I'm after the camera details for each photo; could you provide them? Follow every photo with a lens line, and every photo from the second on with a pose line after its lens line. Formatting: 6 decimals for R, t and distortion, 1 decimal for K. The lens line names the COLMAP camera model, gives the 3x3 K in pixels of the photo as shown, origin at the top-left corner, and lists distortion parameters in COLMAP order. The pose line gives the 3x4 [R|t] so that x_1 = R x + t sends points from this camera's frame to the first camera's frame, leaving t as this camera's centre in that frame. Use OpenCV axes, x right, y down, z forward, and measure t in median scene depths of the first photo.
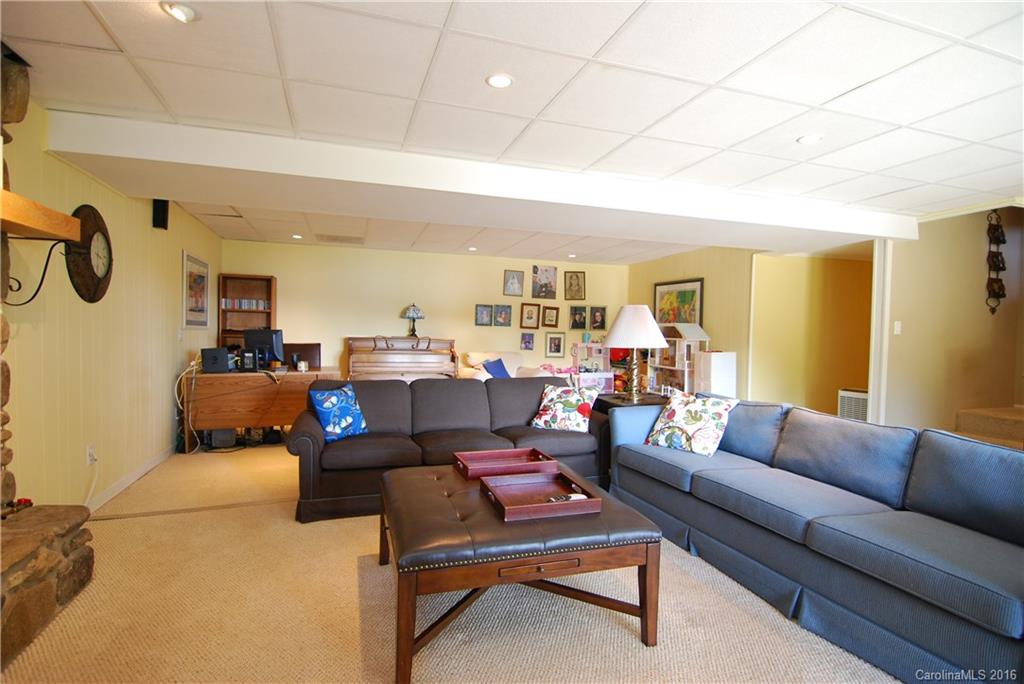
lens RADIAL K [[500.3, 0, 509.1], [0, 500.3, 335.8], [0, 0, 1]] dist [-0.019563, -0.002752]
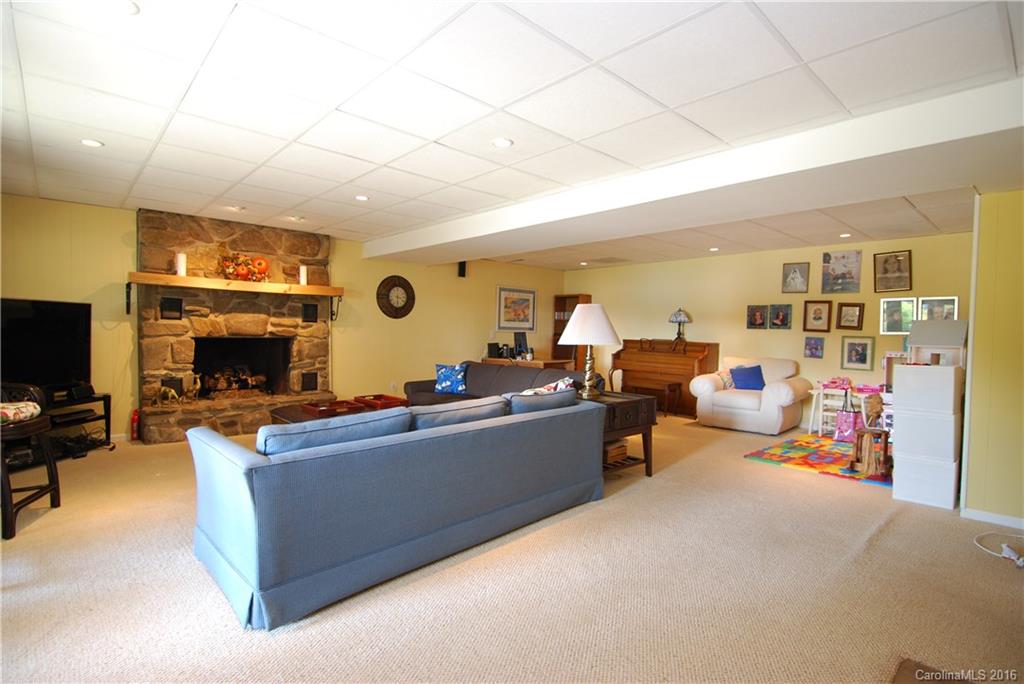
lens RADIAL K [[499.0, 0, 510.3], [0, 499.0, 345.4], [0, 0, 1]] dist [0.000193, -0.000240]
pose [[0.411912, 0.018641, -0.911033, 0.575023], [-0.016878, 0.999775, 0.012825, 0.005789], [0.911068, 0.010093, 0.412134, 0.213361]]
